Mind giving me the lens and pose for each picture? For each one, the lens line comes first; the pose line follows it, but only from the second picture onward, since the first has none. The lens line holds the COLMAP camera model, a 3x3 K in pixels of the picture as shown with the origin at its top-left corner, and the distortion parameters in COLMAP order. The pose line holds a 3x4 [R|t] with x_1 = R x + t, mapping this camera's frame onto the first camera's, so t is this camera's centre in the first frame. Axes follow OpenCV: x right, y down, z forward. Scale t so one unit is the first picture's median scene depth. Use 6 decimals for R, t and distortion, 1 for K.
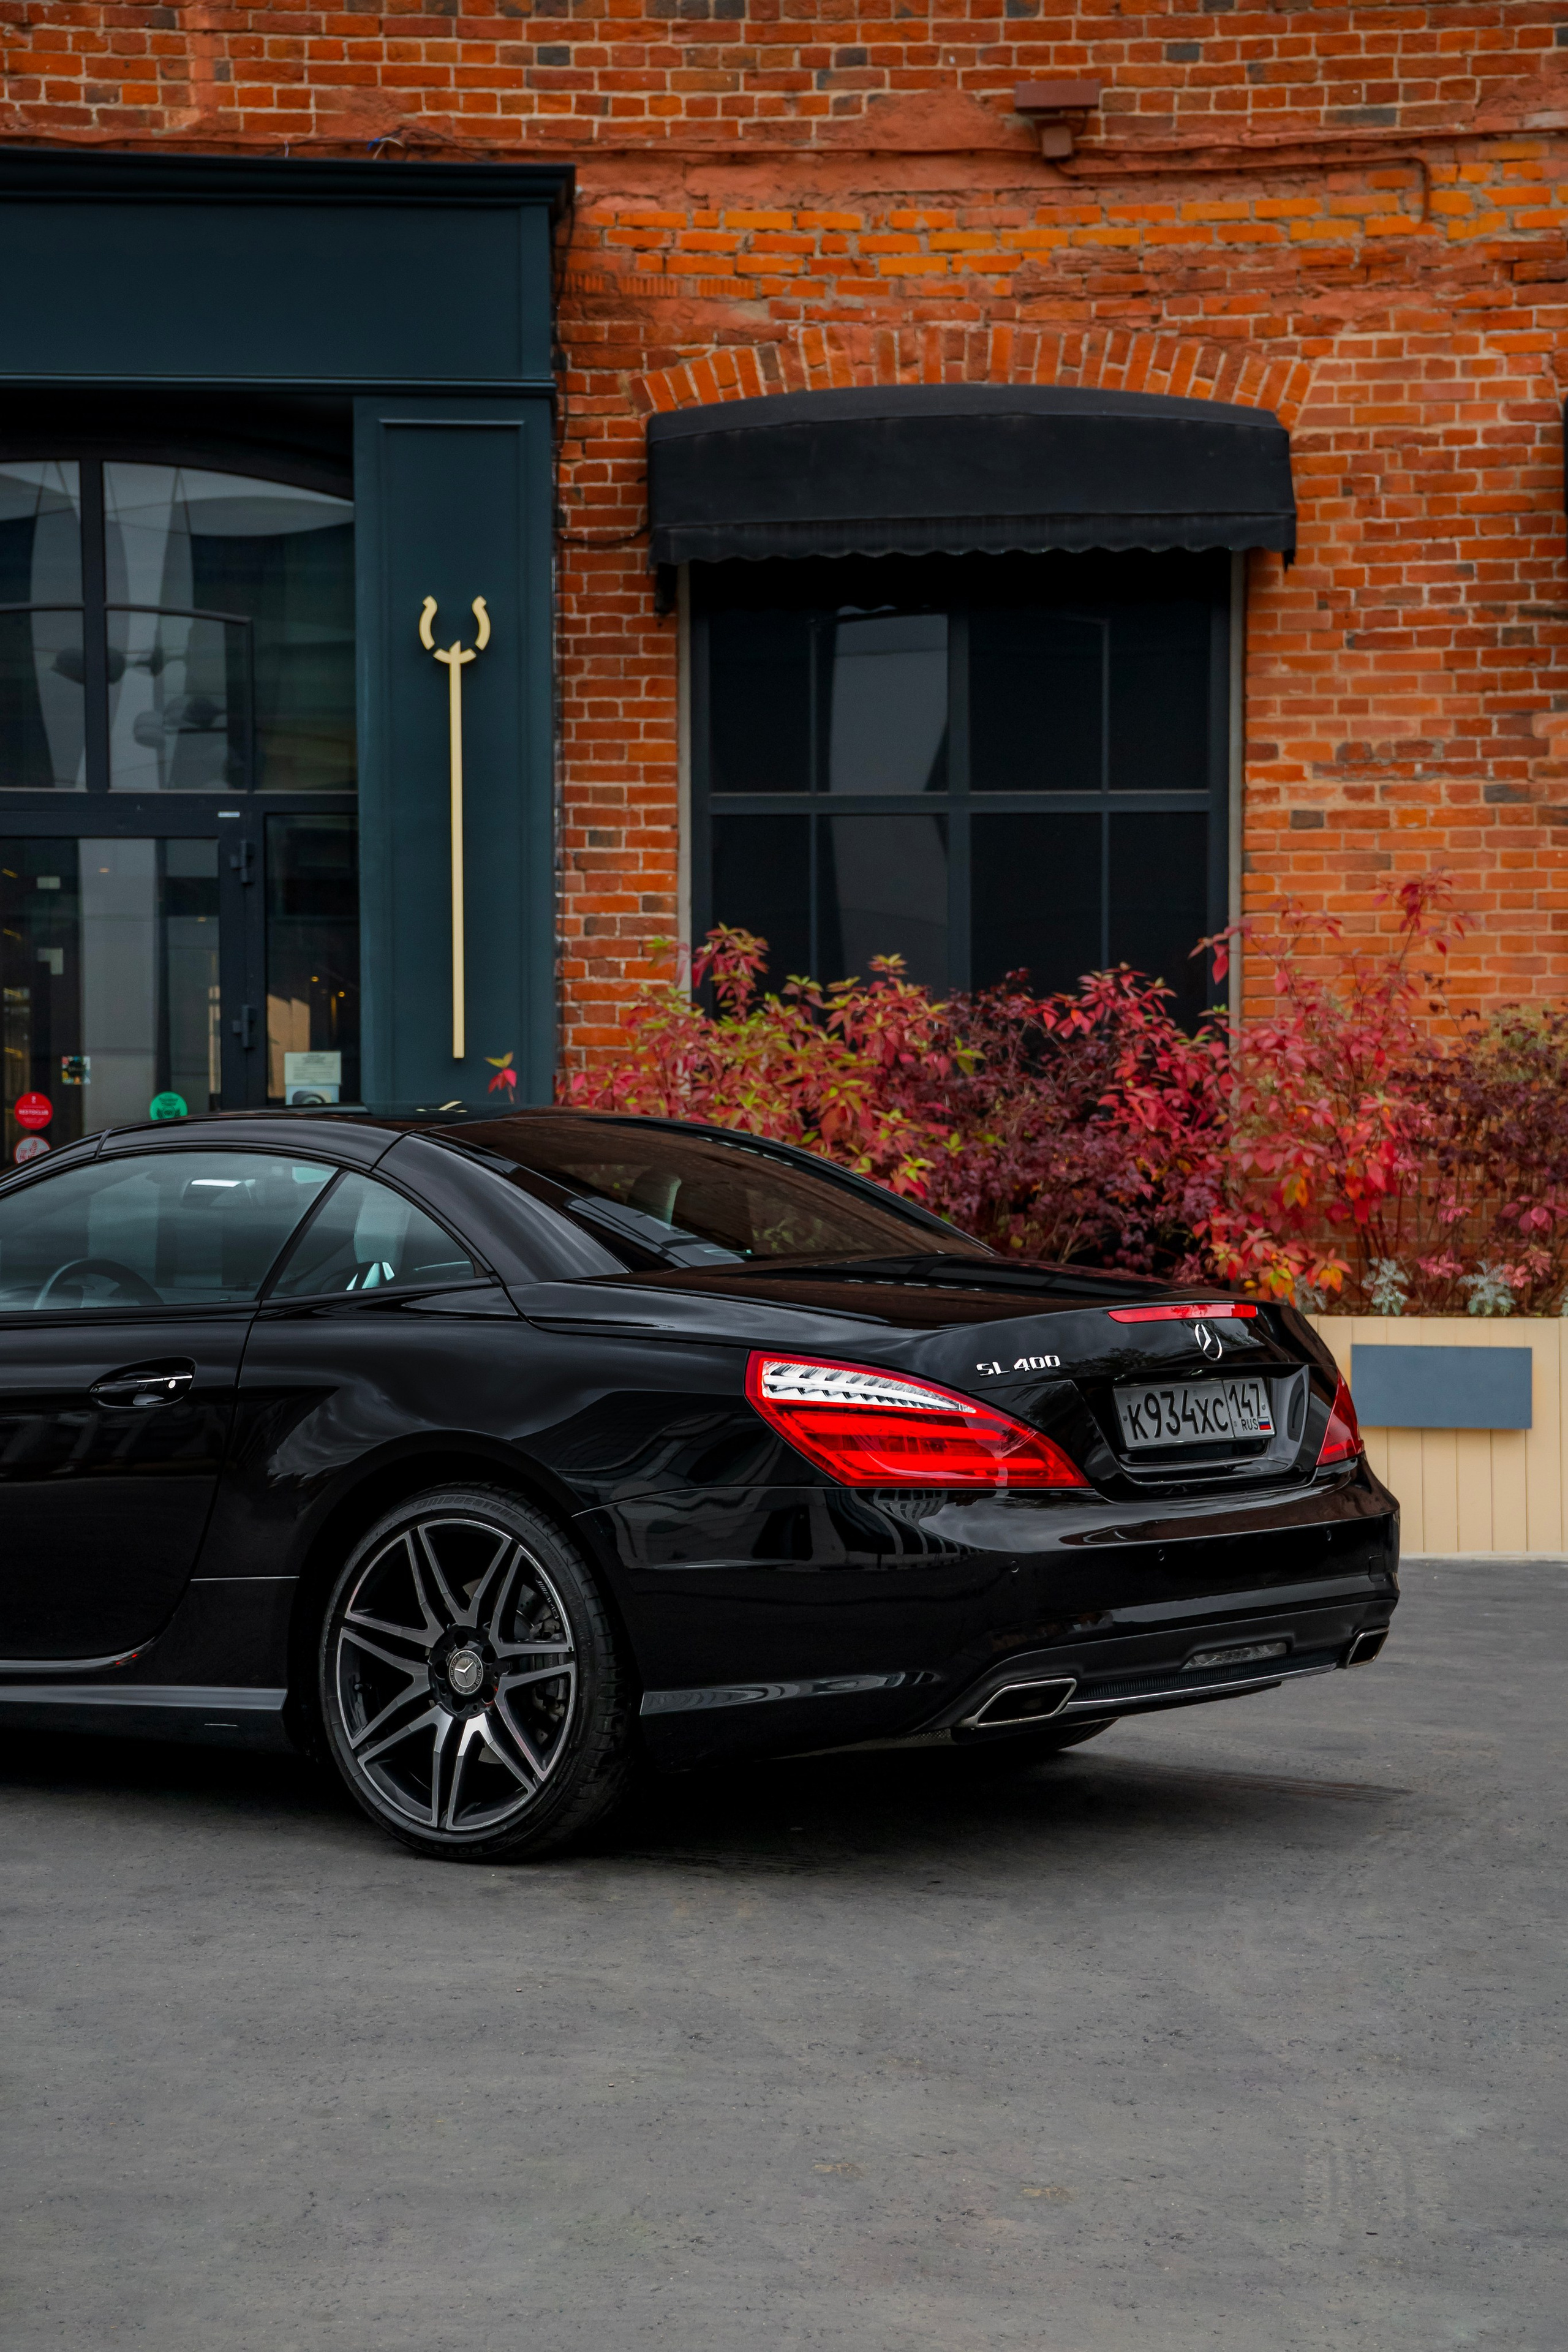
lens RADIAL K [[4361.2, 0, 775.6], [0, 4361.2, 1178.0], [0, 0, 1]] dist [0.620062, 0.000000]
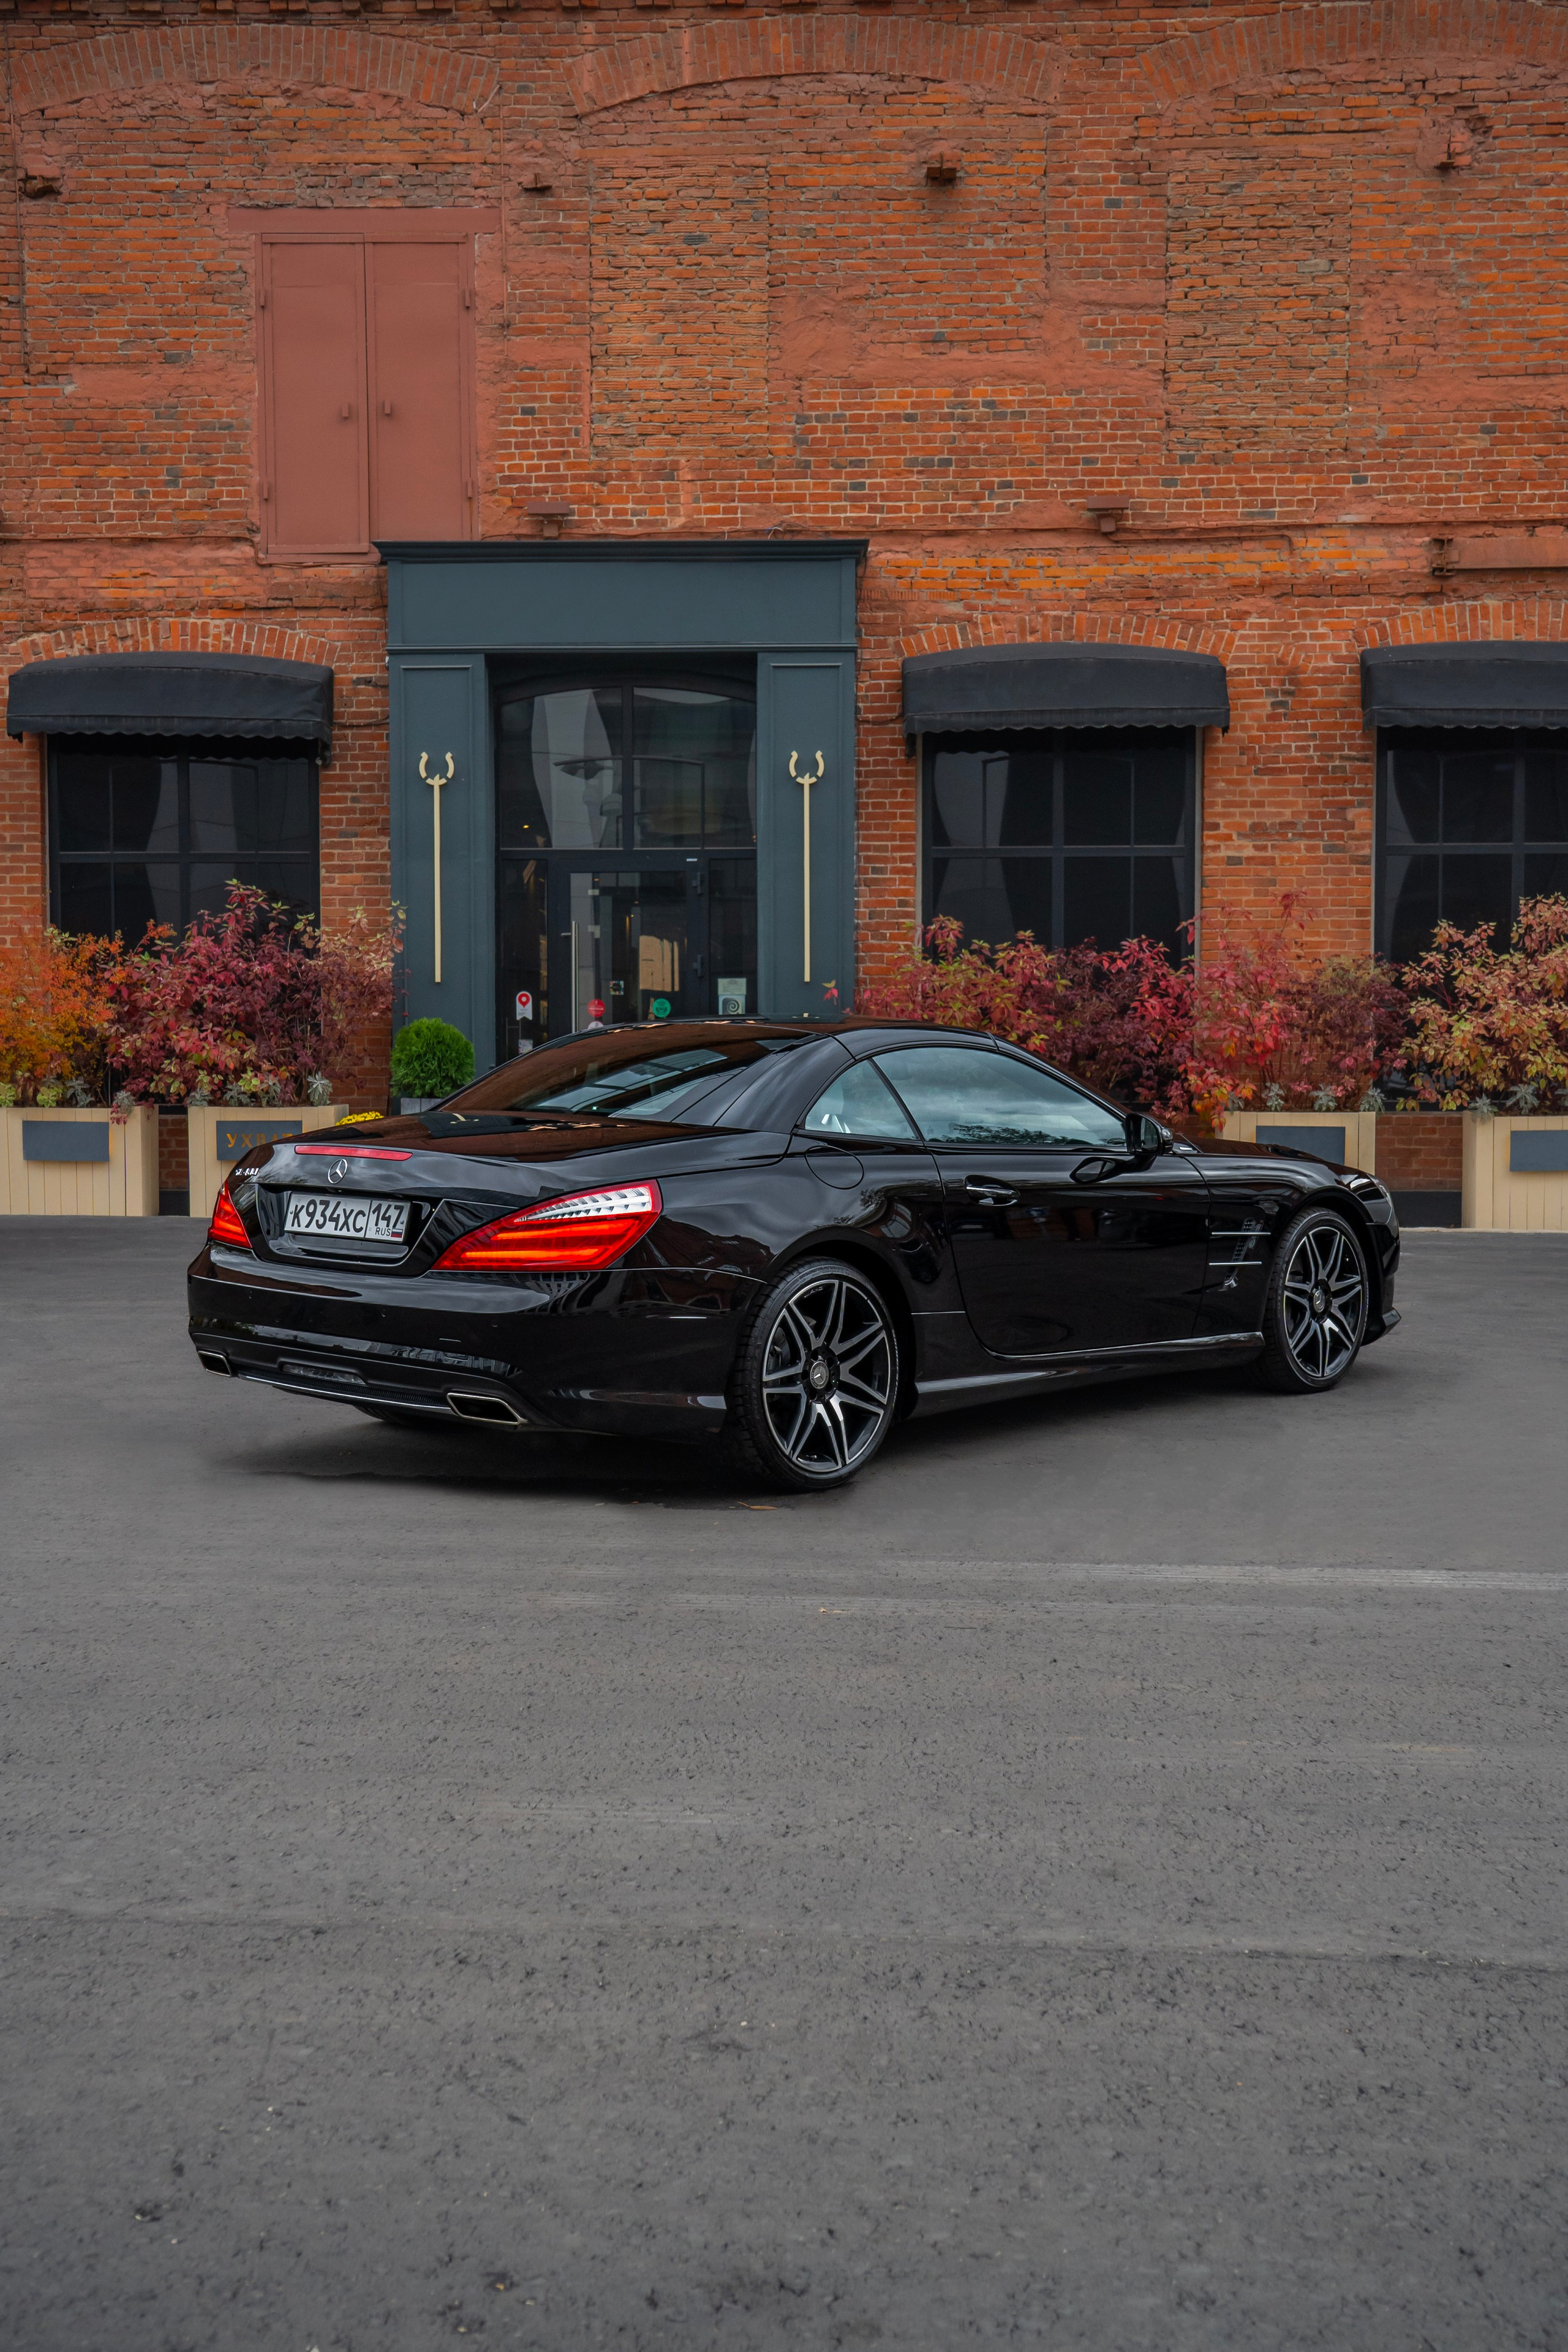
lens RADIAL K [[2419.8, 0, 802.4], [0, 2419.8, 1166.3], [0, 0, 1]] dist [0.062098, 0.000000]
pose [[0.999144, 0.002843, -0.041267, -0.028007], [-0.000555, 0.998466, 0.055370, -0.004430], [0.041361, -0.055299, 0.997613, -0.101204]]
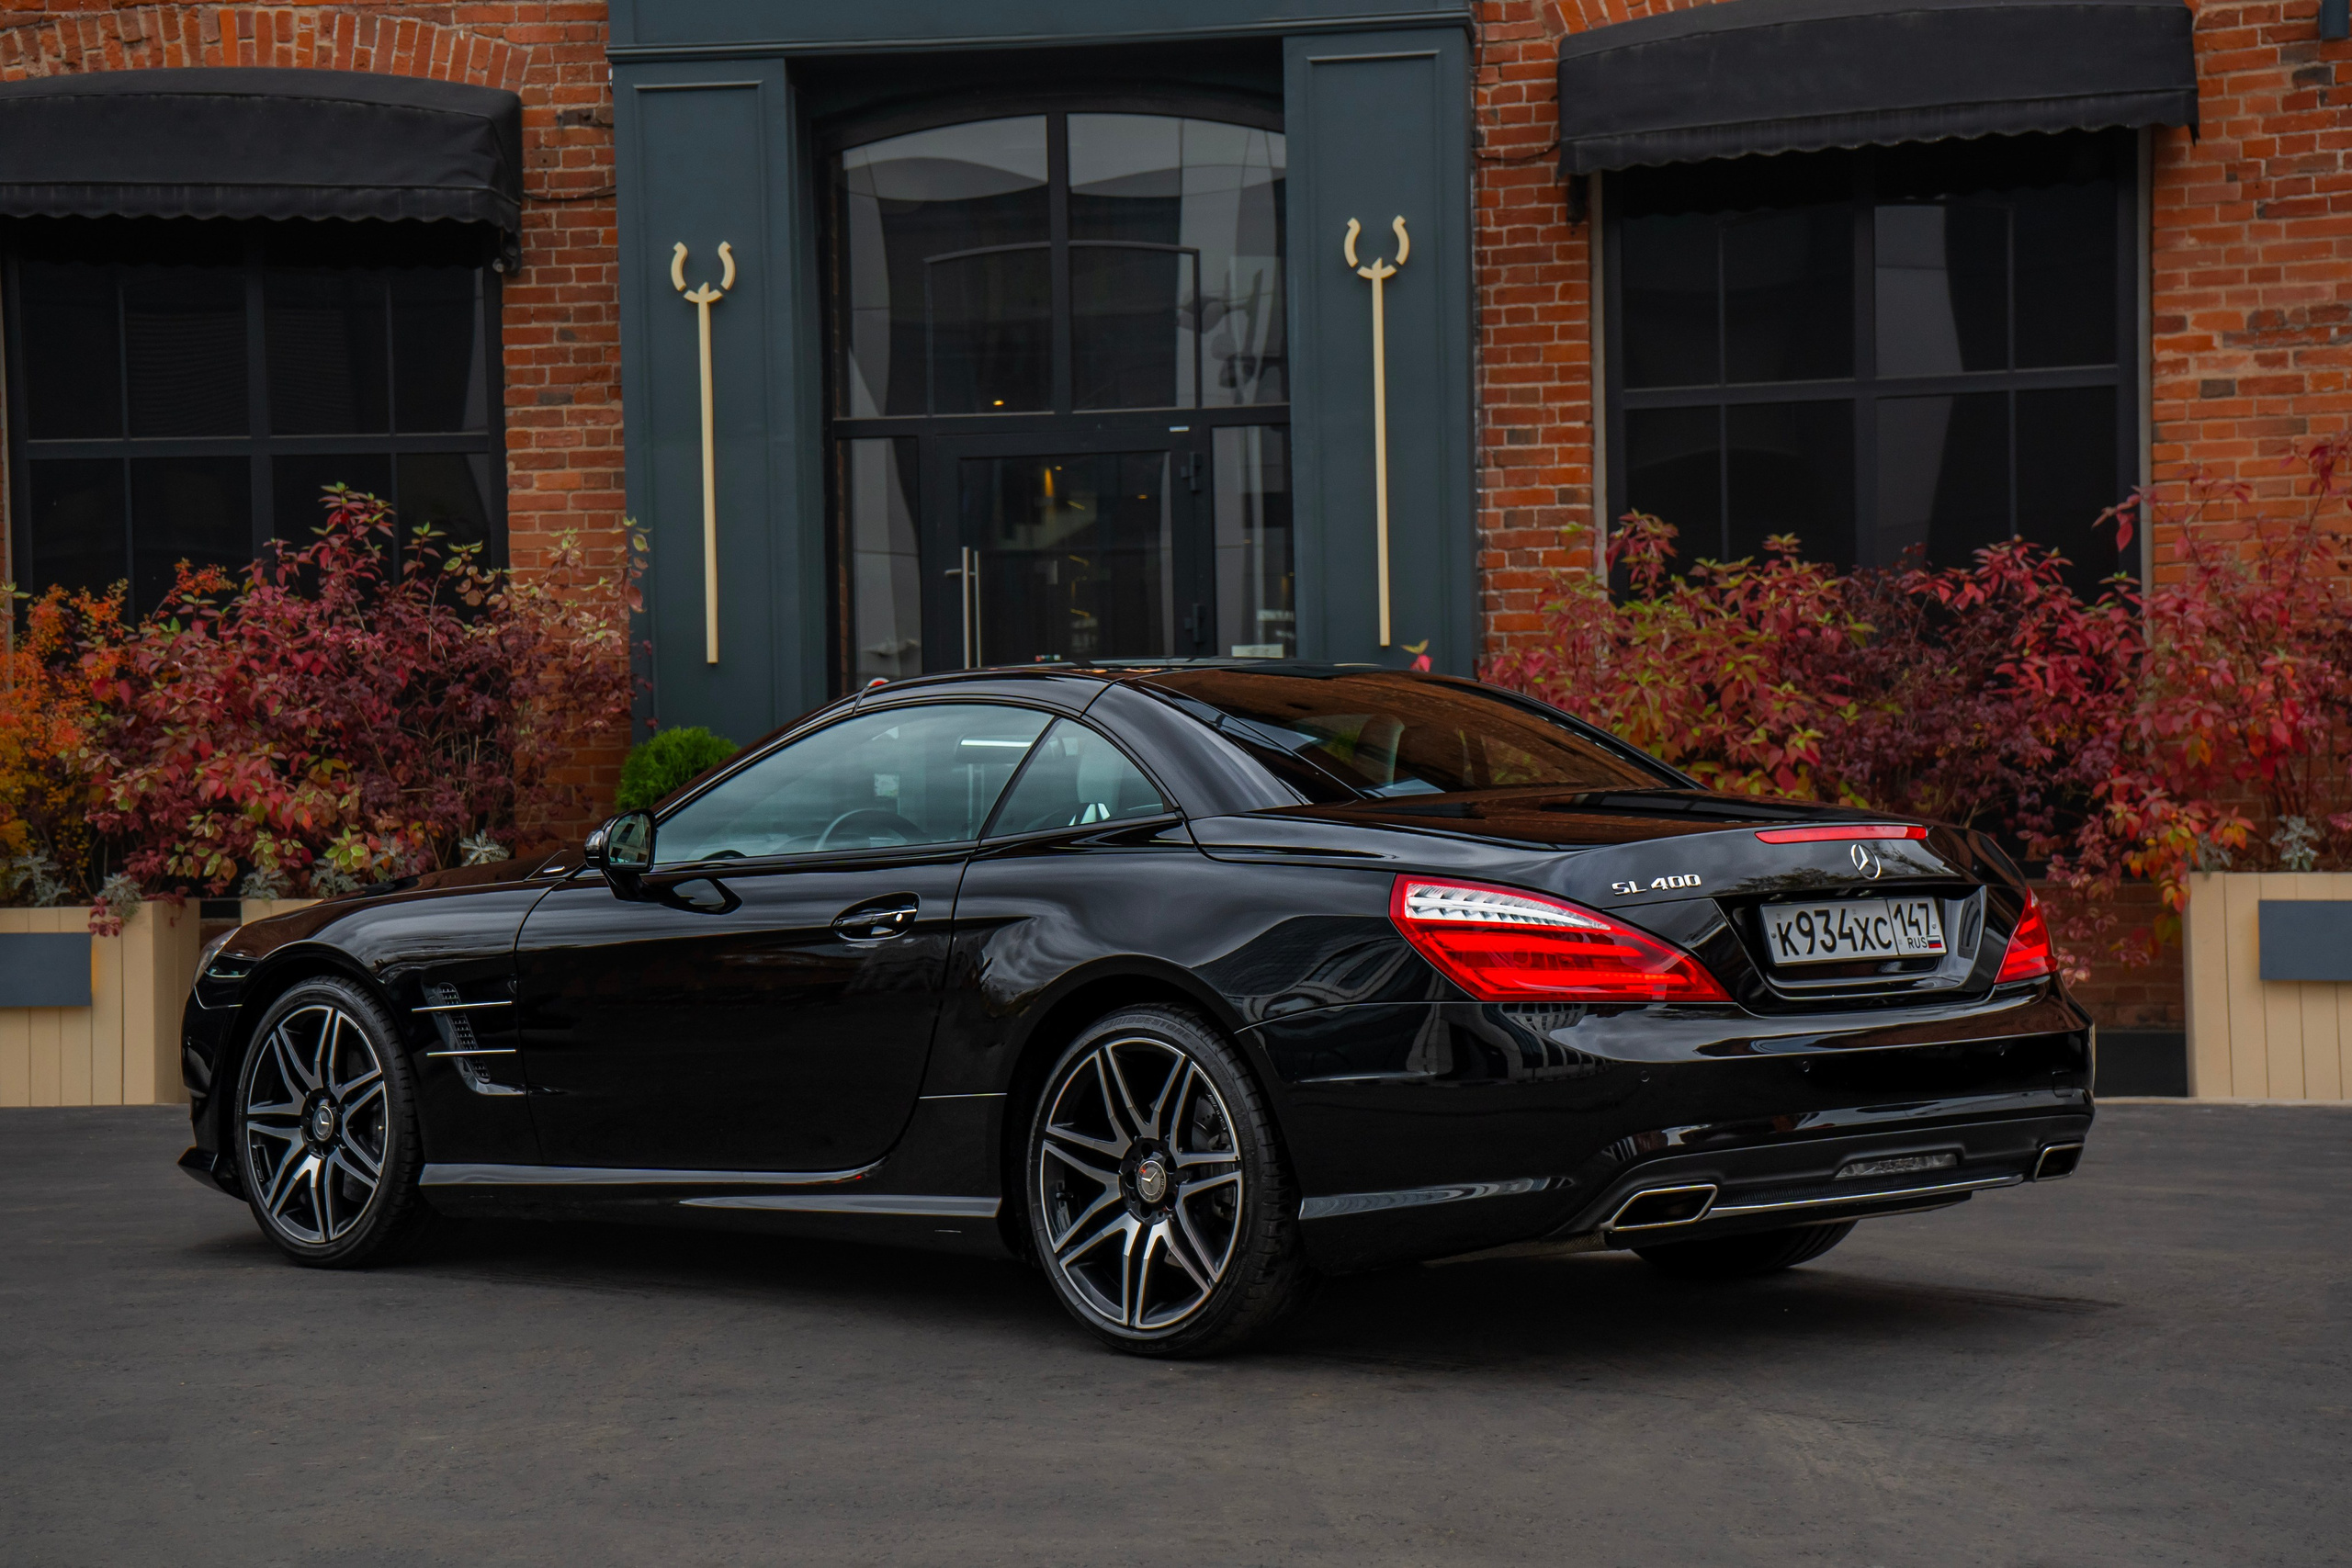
lens RADIAL K [[4033.5, 0, 1247.2], [0, 4033.5, 782.6], [0, 0, 1]] dist [0.500378, 0.000000]
pose [[0.987350, -0.020456, -0.157232, 0.048265], [0.020139, 0.999791, -0.003609, 0.008822], [0.157273, 0.000397, 0.987555, 0.016349]]
